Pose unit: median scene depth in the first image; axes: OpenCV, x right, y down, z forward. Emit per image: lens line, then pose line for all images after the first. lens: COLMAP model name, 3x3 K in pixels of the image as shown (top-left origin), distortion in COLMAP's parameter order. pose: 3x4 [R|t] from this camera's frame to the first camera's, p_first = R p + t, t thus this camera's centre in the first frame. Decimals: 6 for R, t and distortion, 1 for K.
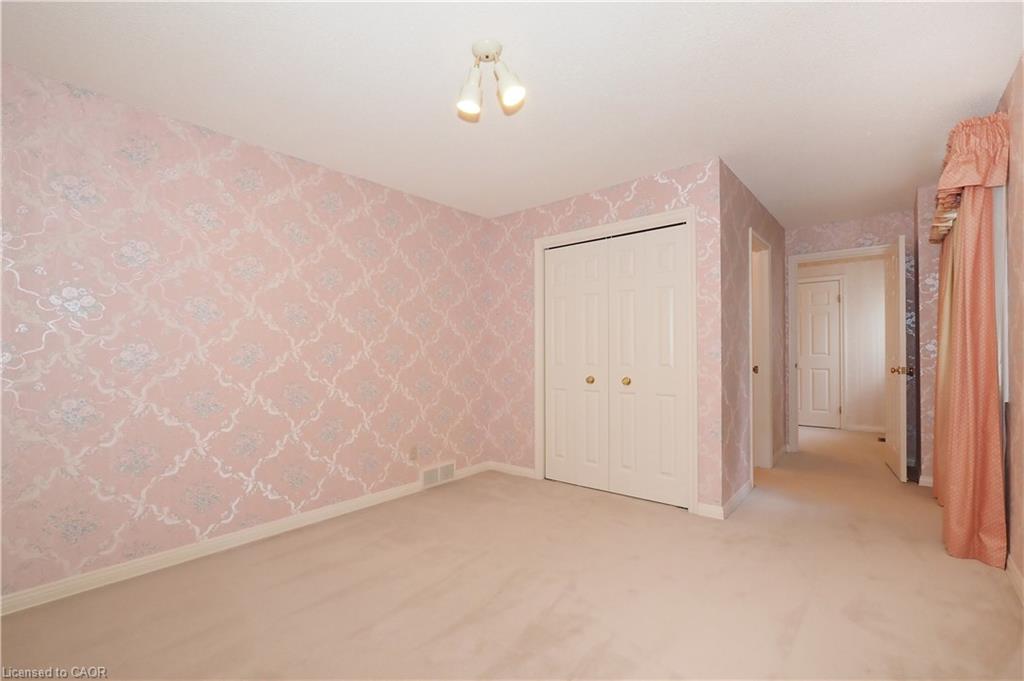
lens RADIAL K [[421.4, 0, 512.5], [0, 421.4, 342.9], [0, 0, 1]] dist [0.001932, 0.000337]
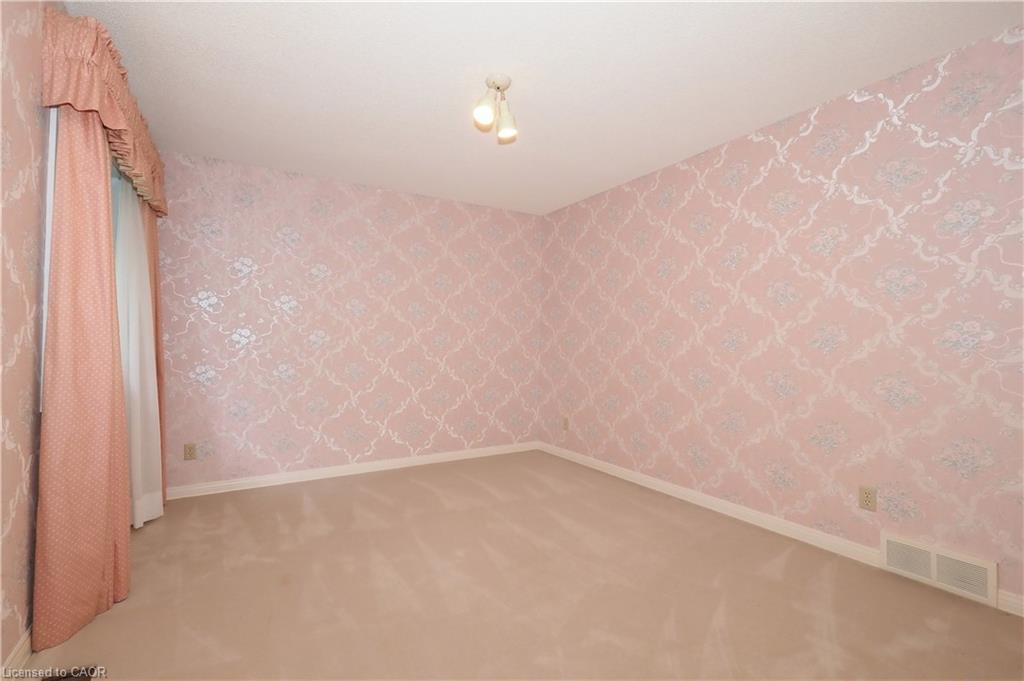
lens RADIAL K [[311.5, 0, 511.7], [0, 311.5, 336.0], [0, 0, 1]] dist [-0.000471, -0.000021]
pose [[0.897040, 0.012718, -0.441766, 0.267827], [-0.008750, 0.999901, 0.011018, 0.003397], [0.441863, -0.006019, 0.897063, 0.298993]]
